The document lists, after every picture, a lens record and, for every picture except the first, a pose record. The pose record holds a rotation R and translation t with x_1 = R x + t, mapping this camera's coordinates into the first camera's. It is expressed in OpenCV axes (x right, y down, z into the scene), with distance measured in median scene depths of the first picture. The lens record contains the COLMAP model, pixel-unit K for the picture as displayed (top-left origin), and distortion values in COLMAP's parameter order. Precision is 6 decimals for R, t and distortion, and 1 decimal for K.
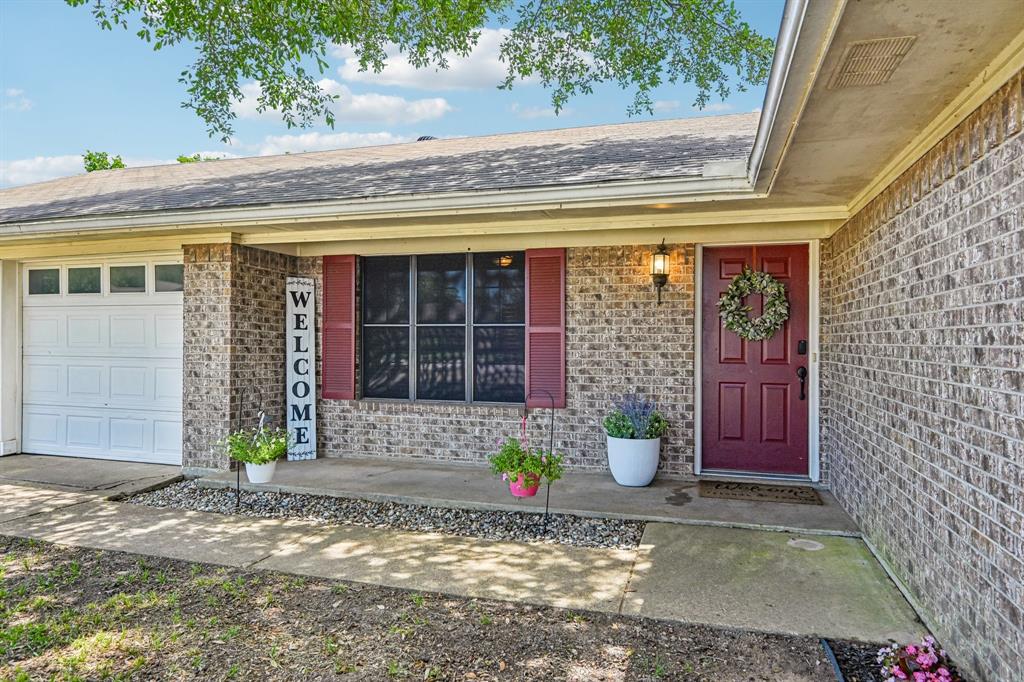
lens RADIAL K [[650.7, 0, 513.0], [0, 650.7, 340.1], [0, 0, 1]] dist [-0.006096, 0.003492]
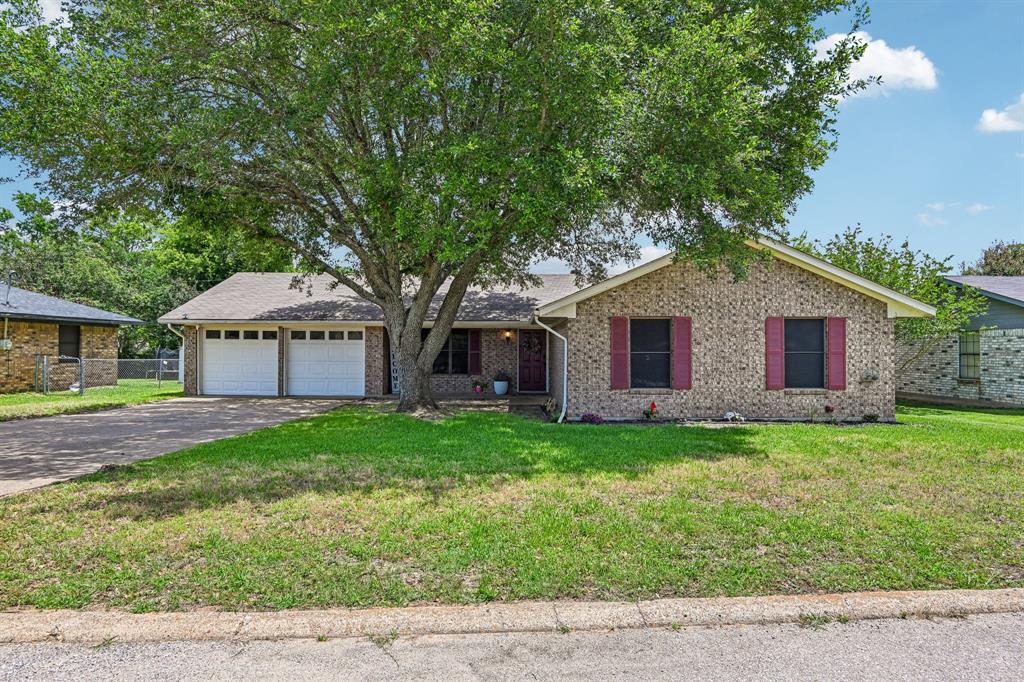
lens RADIAL K [[565.6, 0, 511.9], [0, 565.6, 343.4], [0, 0, 1]] dist [0.001846, -0.004220]
pose [[0.955690, 0.000188, 0.294375, -0.643383], [0.000926, 0.999993, -0.003643, -0.050069], [-0.294374, 0.003754, 0.955683, -1.911908]]
